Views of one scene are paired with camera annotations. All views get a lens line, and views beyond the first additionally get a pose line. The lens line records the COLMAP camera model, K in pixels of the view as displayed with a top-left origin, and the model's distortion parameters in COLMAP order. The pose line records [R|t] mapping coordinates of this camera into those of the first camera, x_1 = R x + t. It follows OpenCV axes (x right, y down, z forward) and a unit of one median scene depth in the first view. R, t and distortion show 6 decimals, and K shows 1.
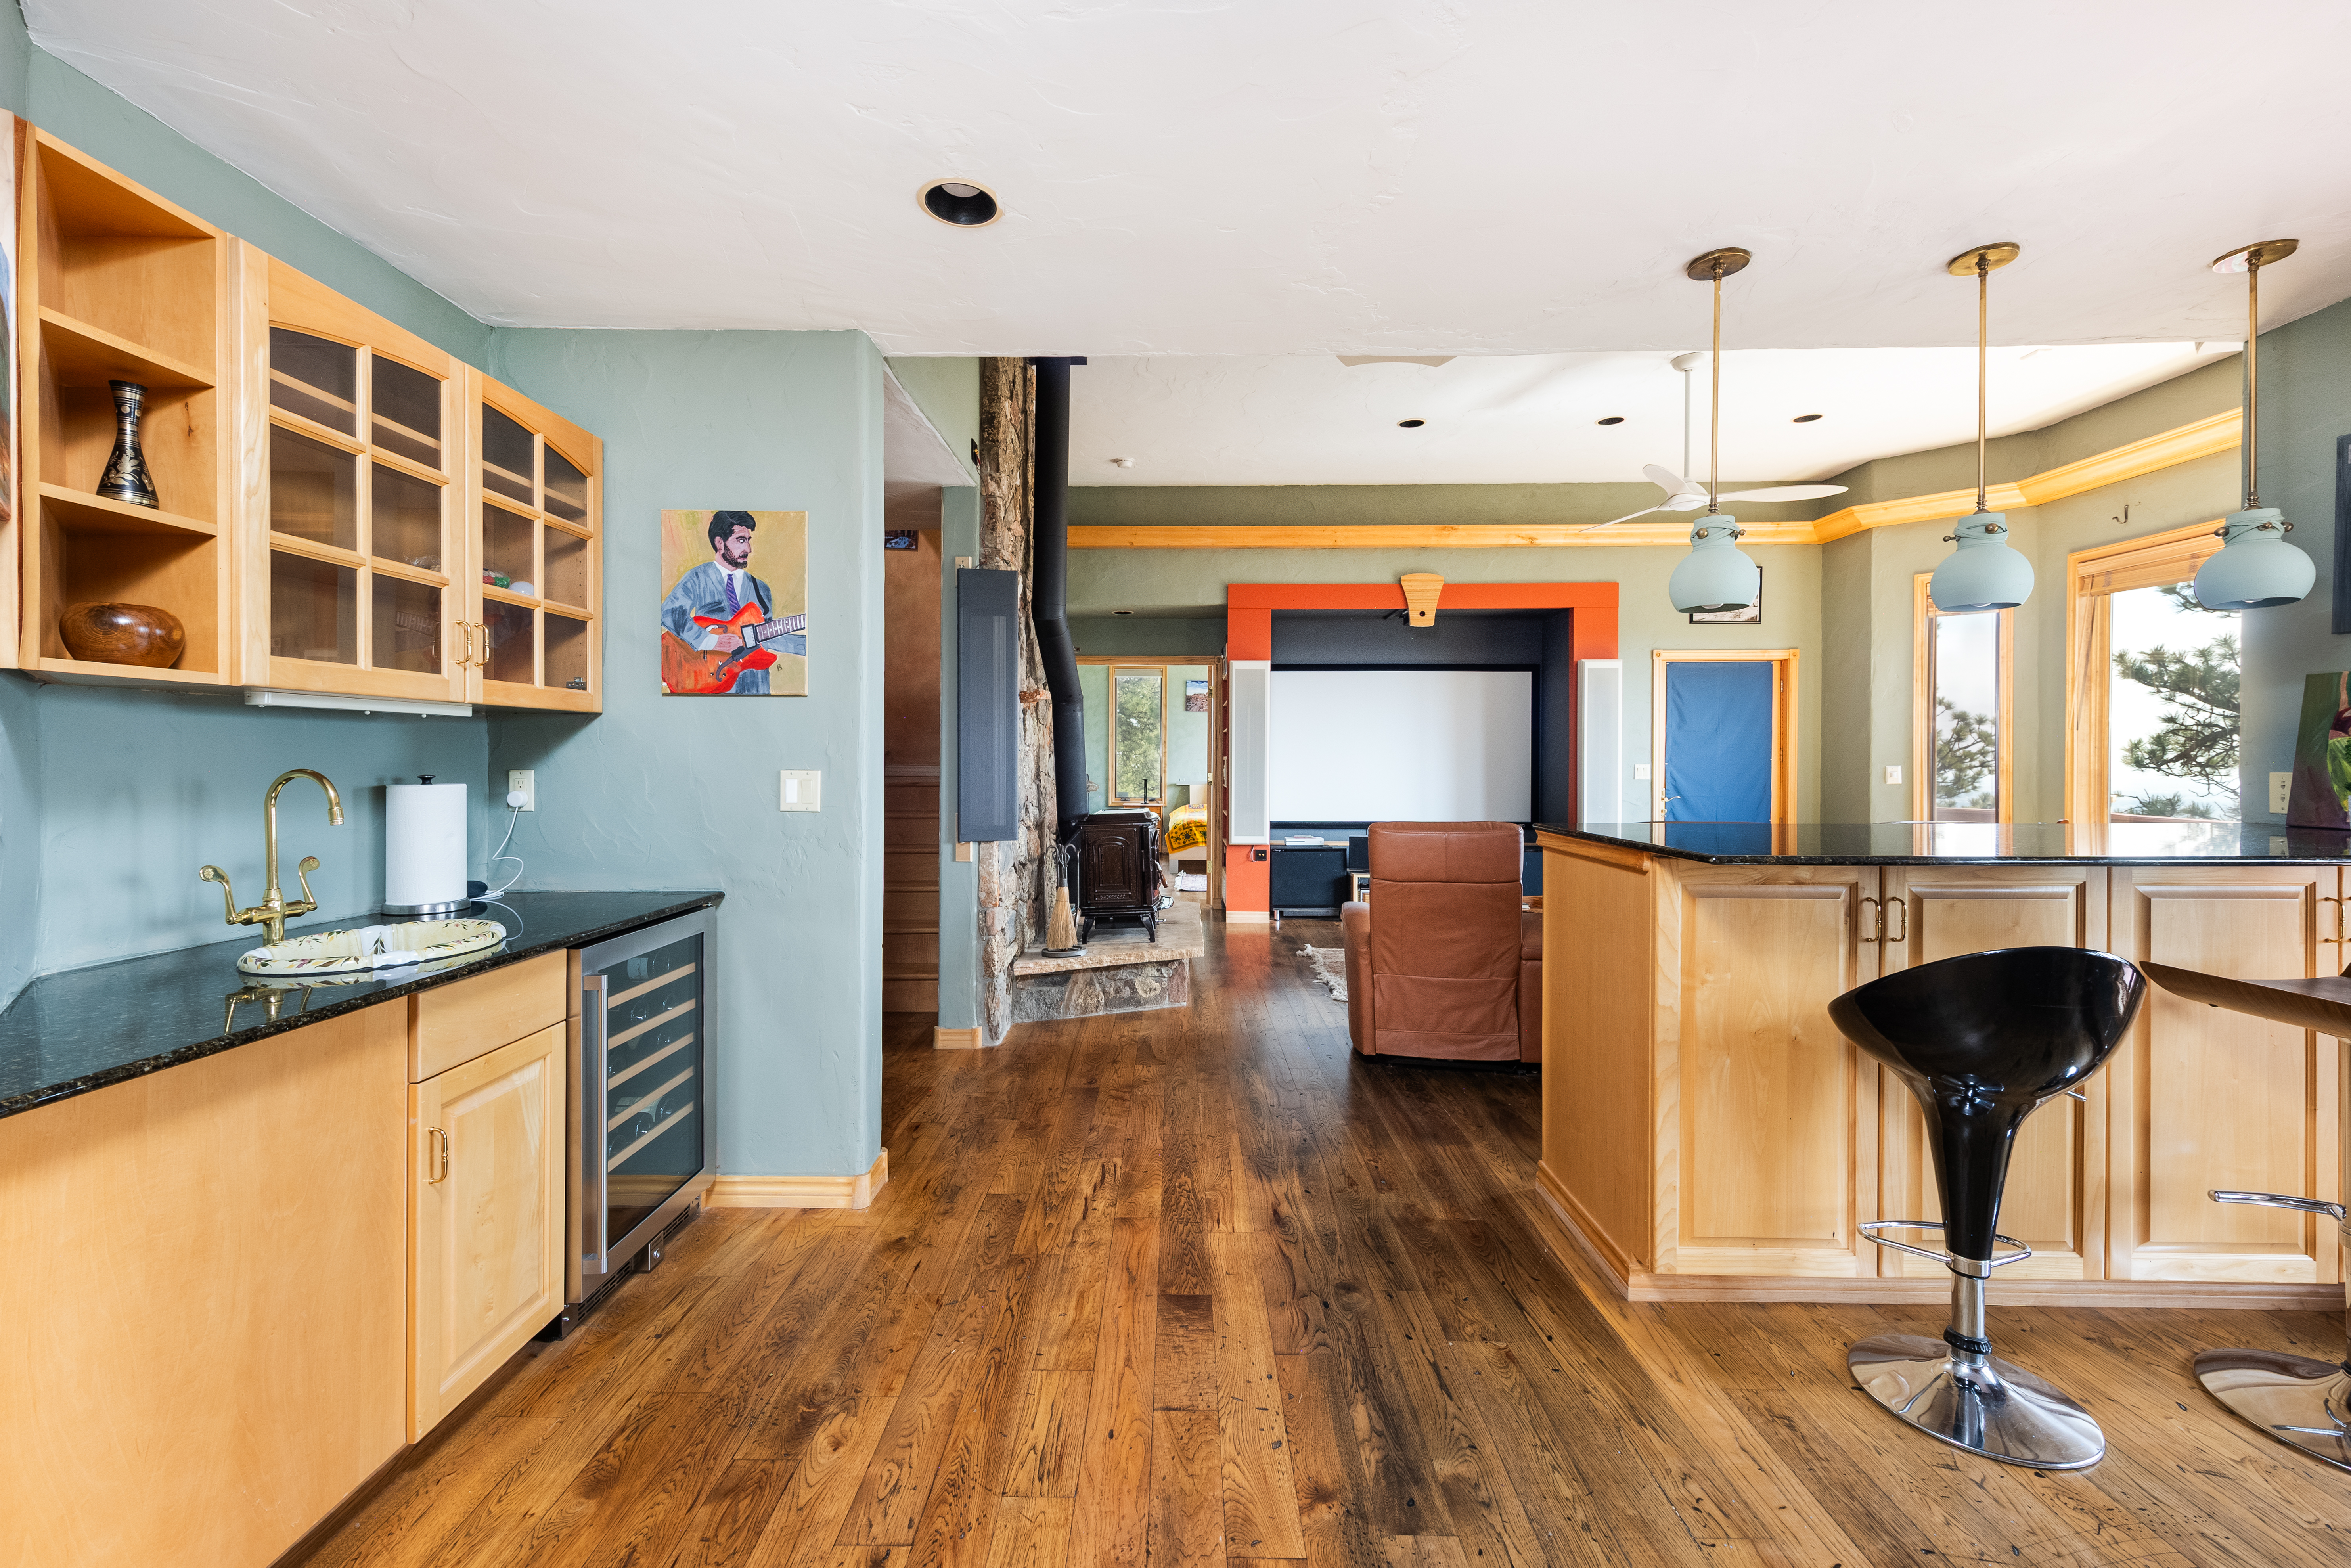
lens RADIAL K [[972.7, 0, 1207.2], [0, 972.7, 762.6], [0, 0, 1]] dist [0.001322, 0.000111]
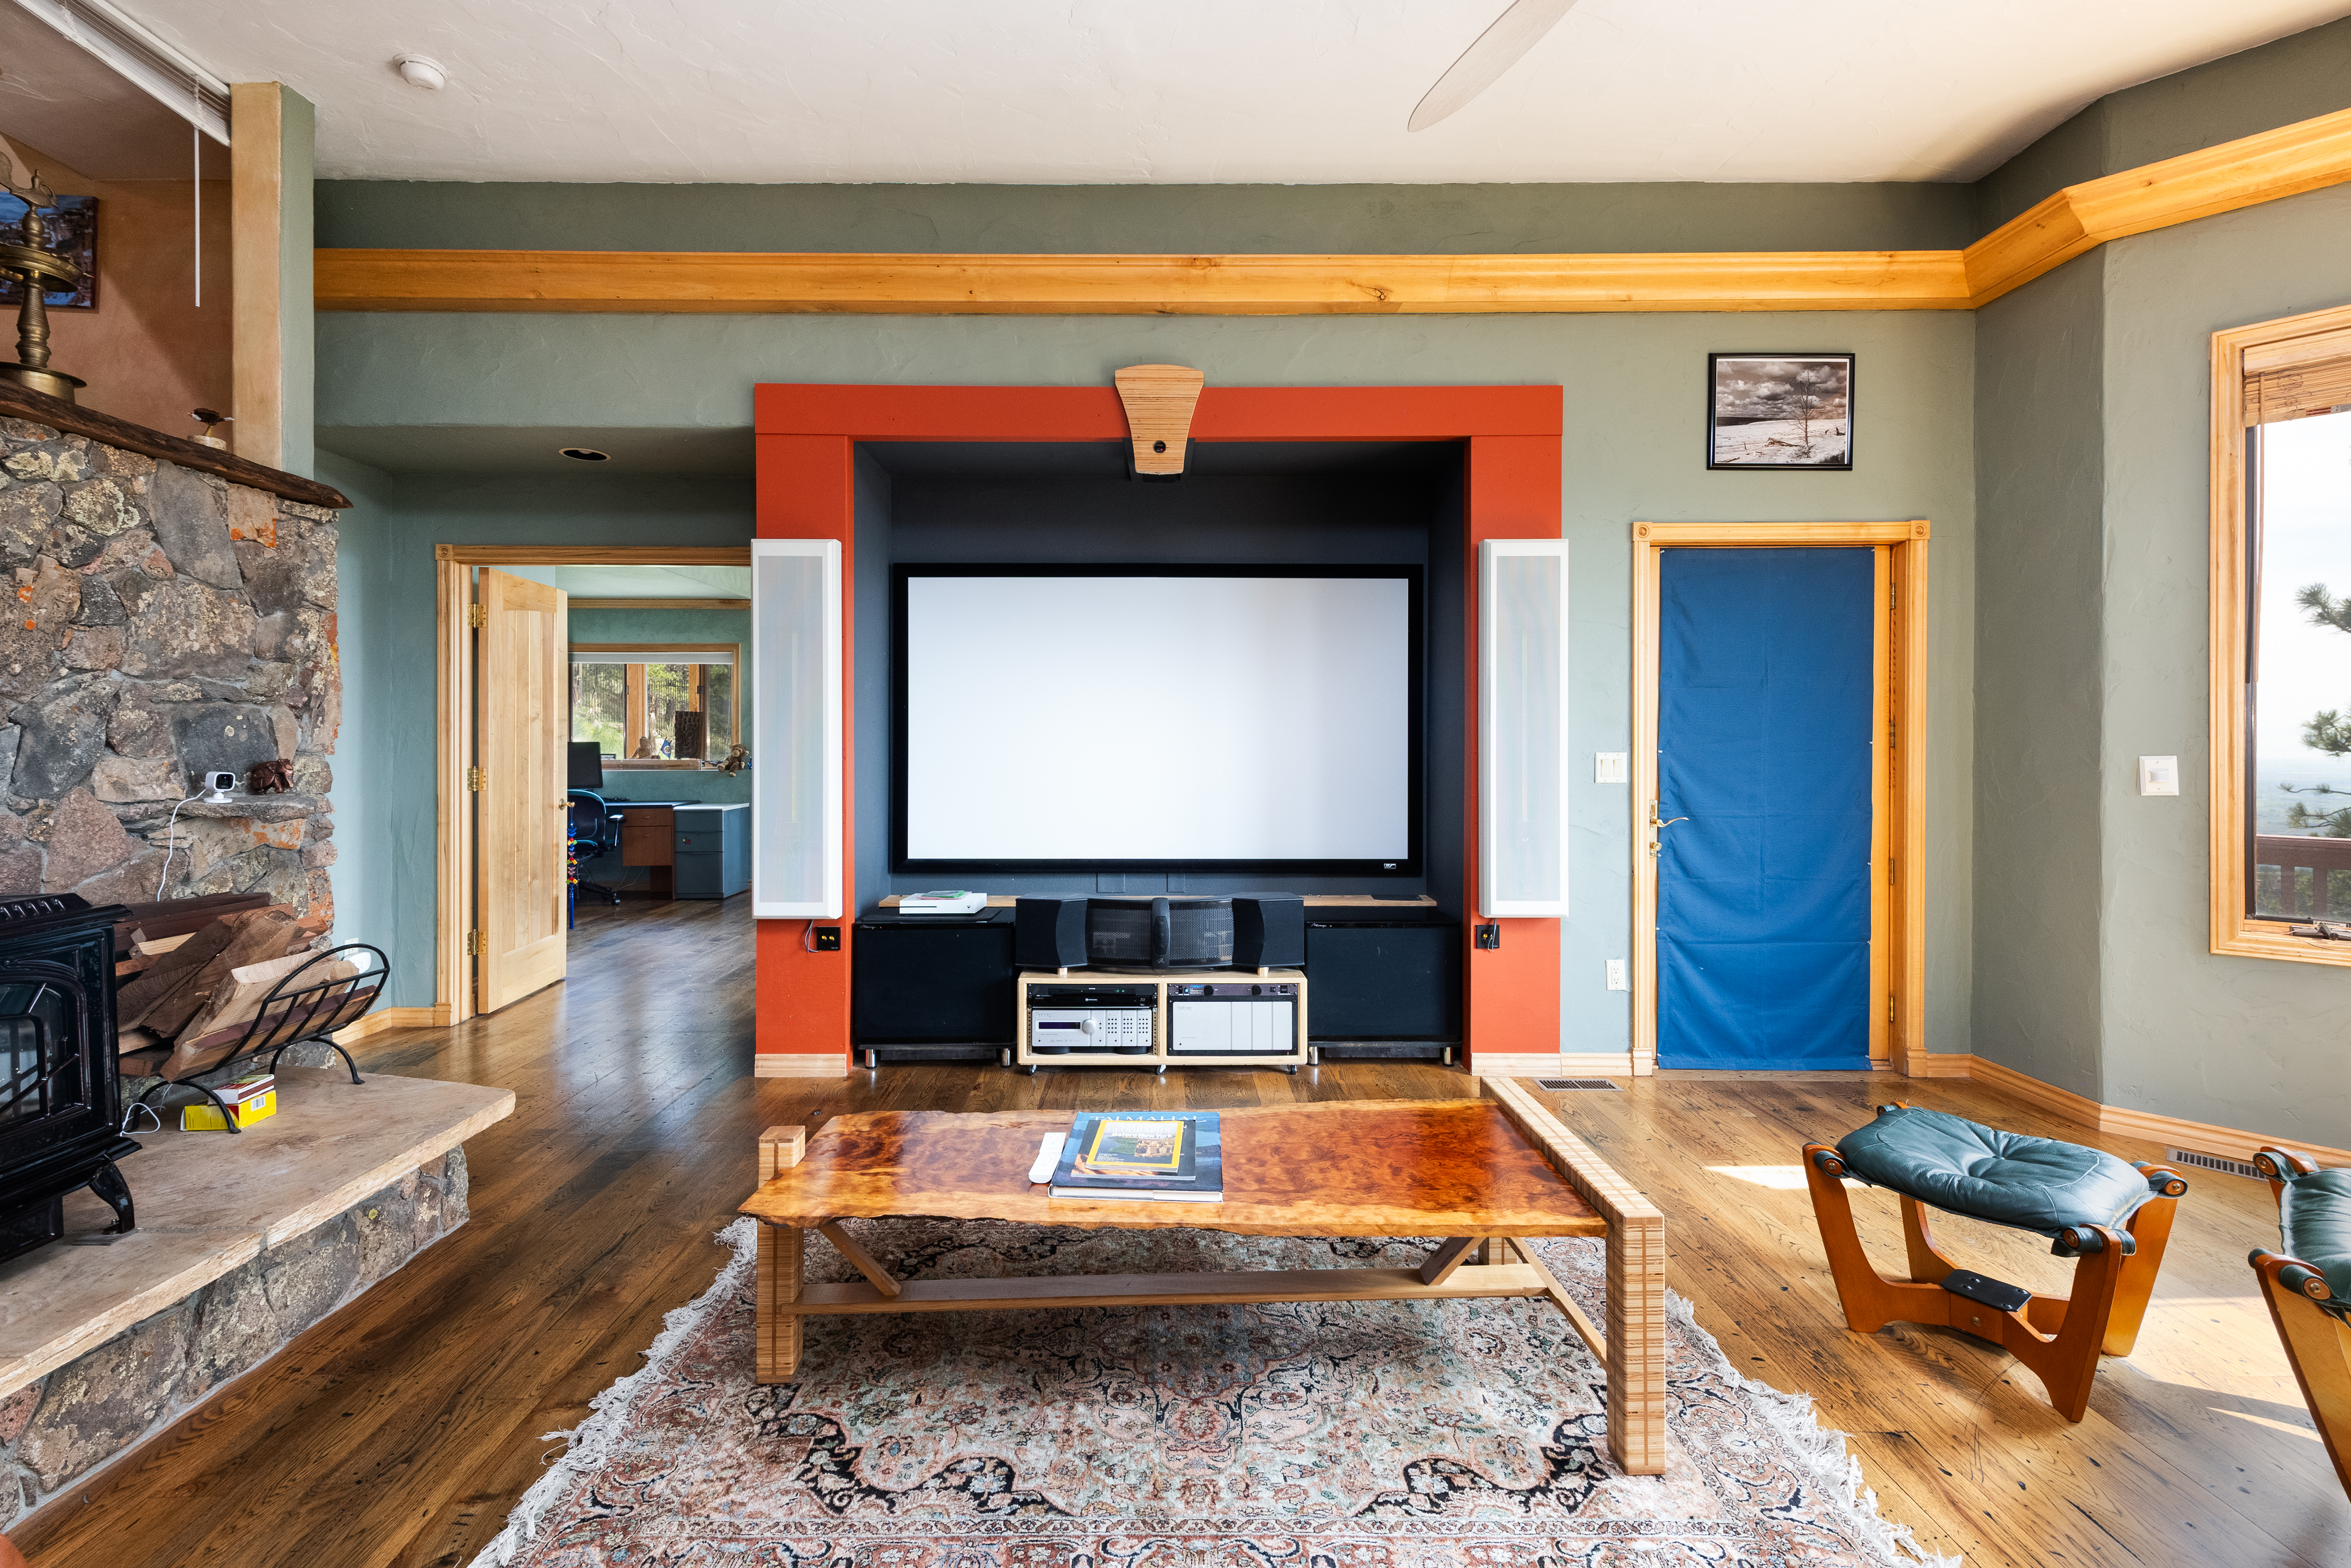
lens RADIAL K [[1016.6, 0, 1164.9], [0, 1016.6, 744.2], [0, 0, 1]] dist [0.000117, 0.000286]
pose [[0.999919, -0.001693, -0.012638, 0.229994], [0.001693, 0.999999, 0.000015, -0.003230], [0.012638, -0.000036, 0.999920, 0.486652]]
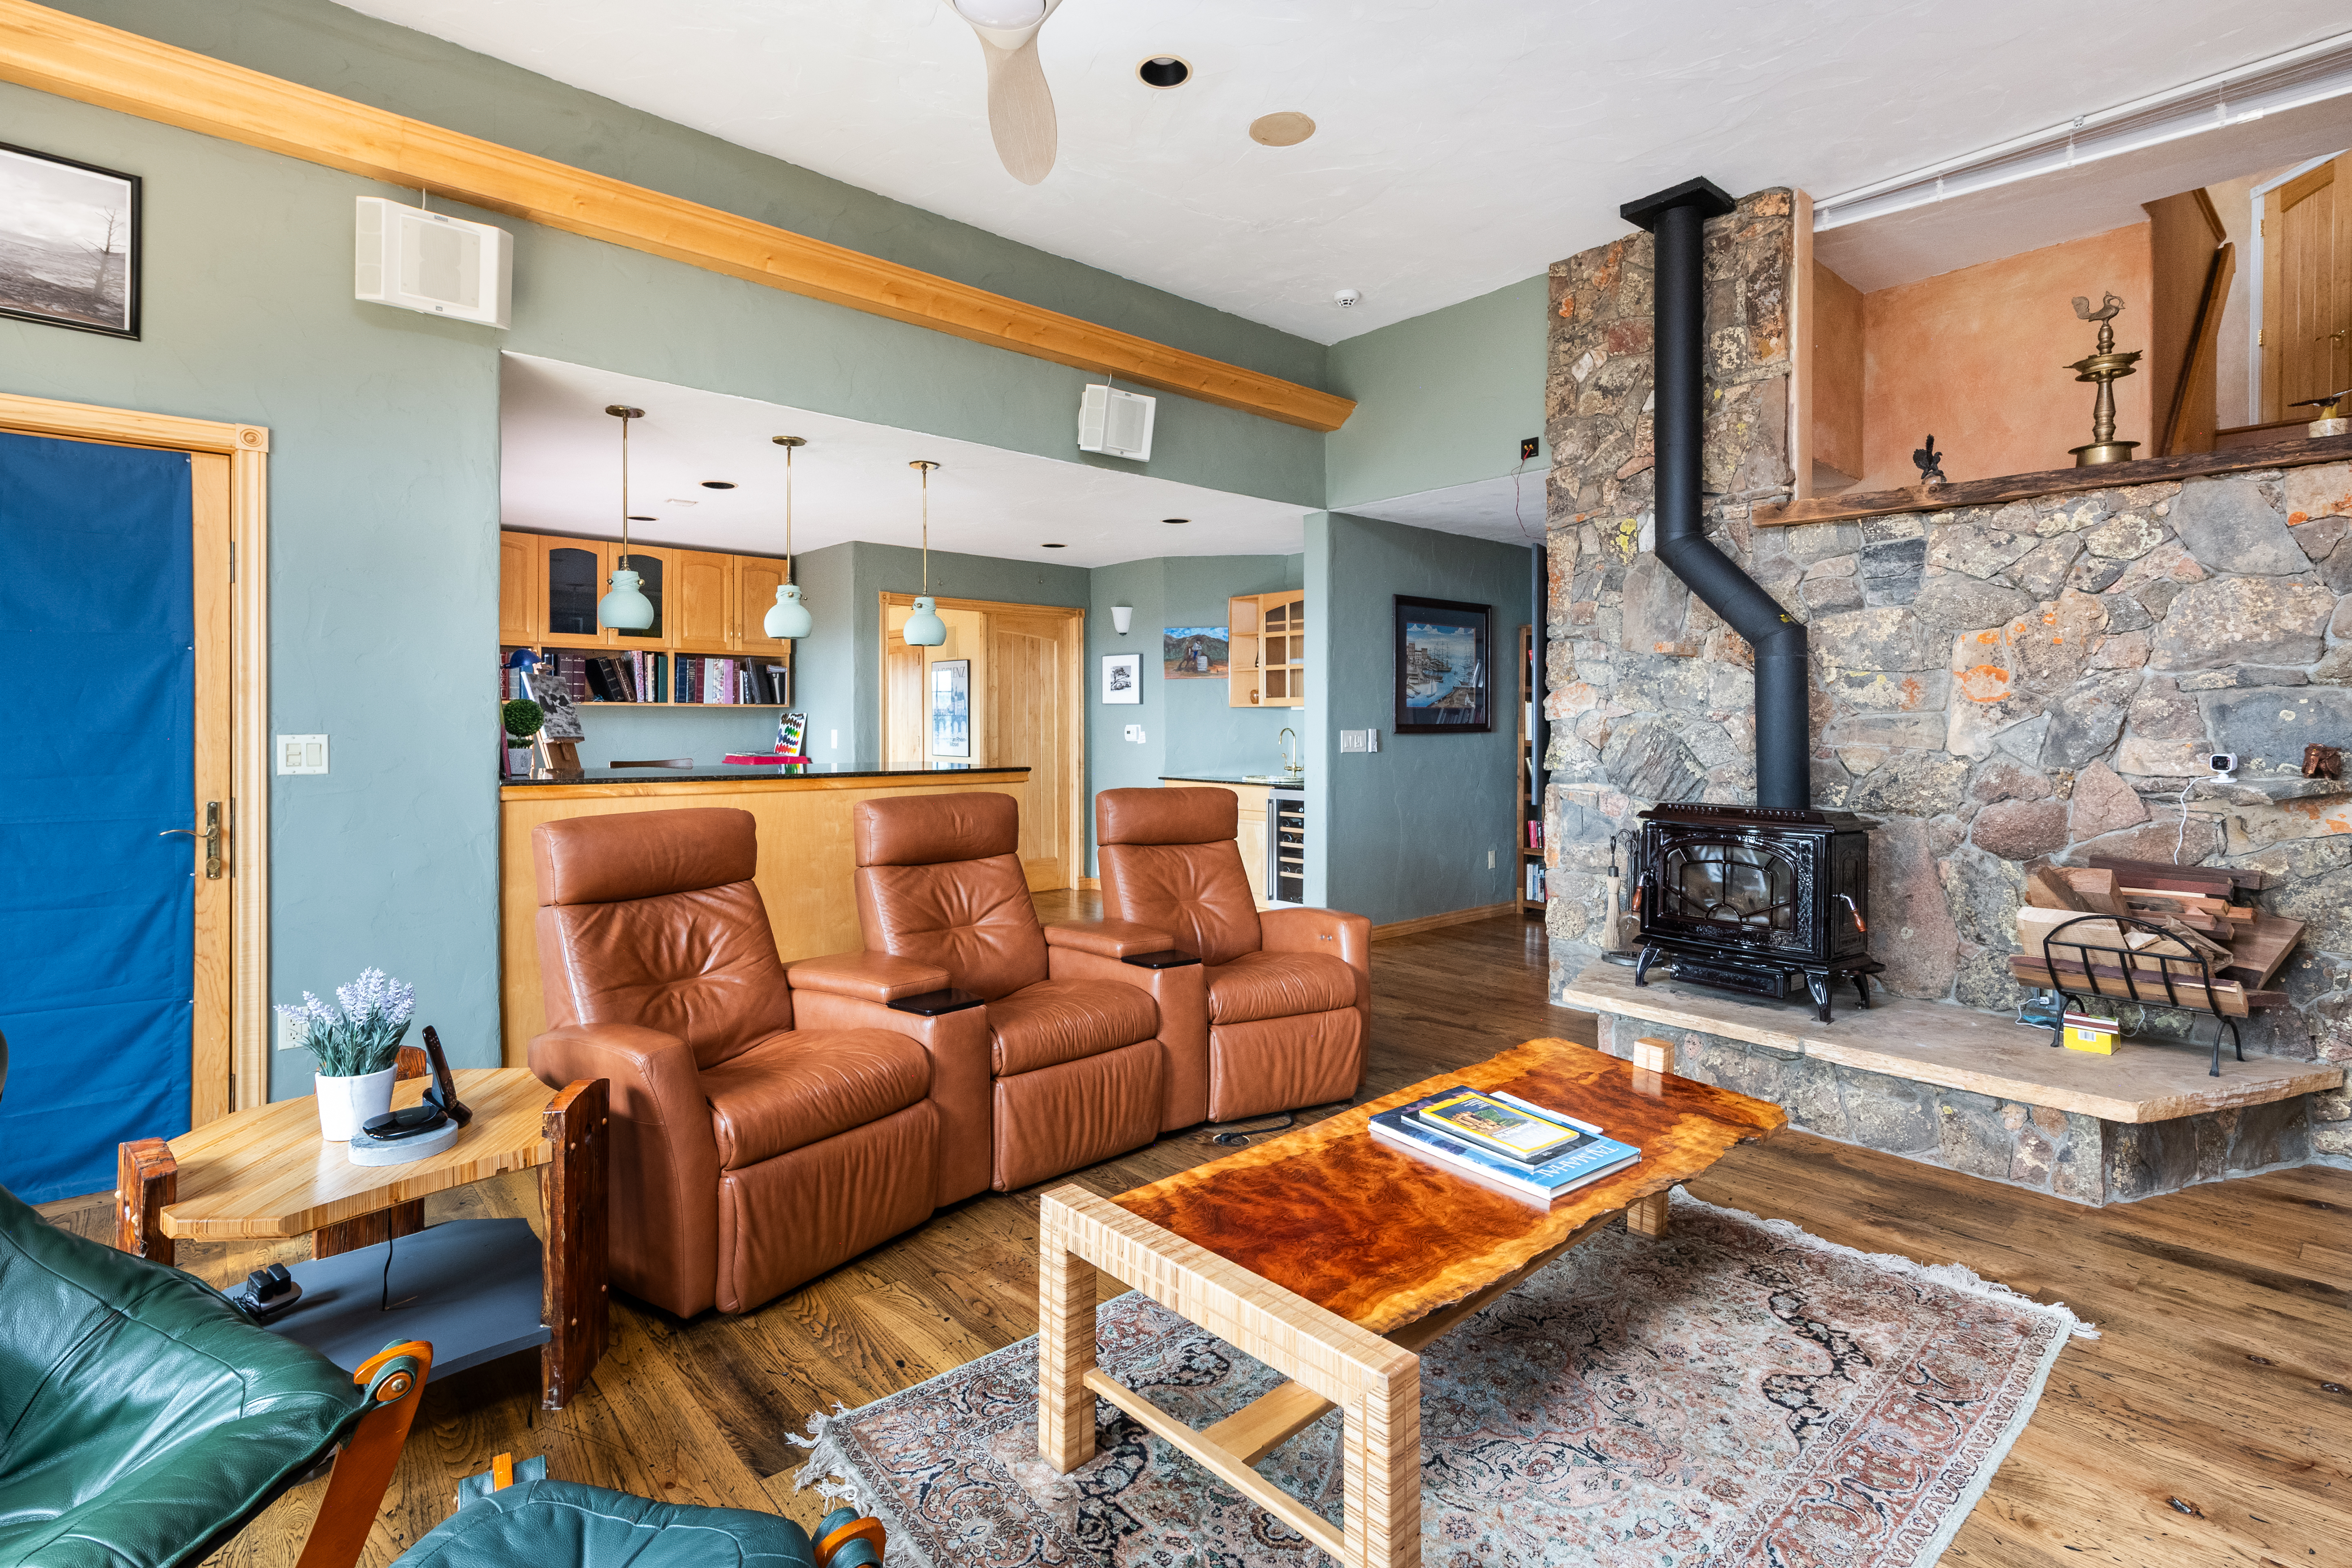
lens RADIAL K [[1085.2, 0, 1175.9], [0, 1085.2, 739.1], [0, 0, 1]] dist [0.014025, -0.006180]
pose [[-0.752106, 0.010839, -0.658953, 0.602335], [-0.001851, 0.999826, 0.018558, -0.008529], [0.659040, 0.015178, -0.751955, 1.139935]]
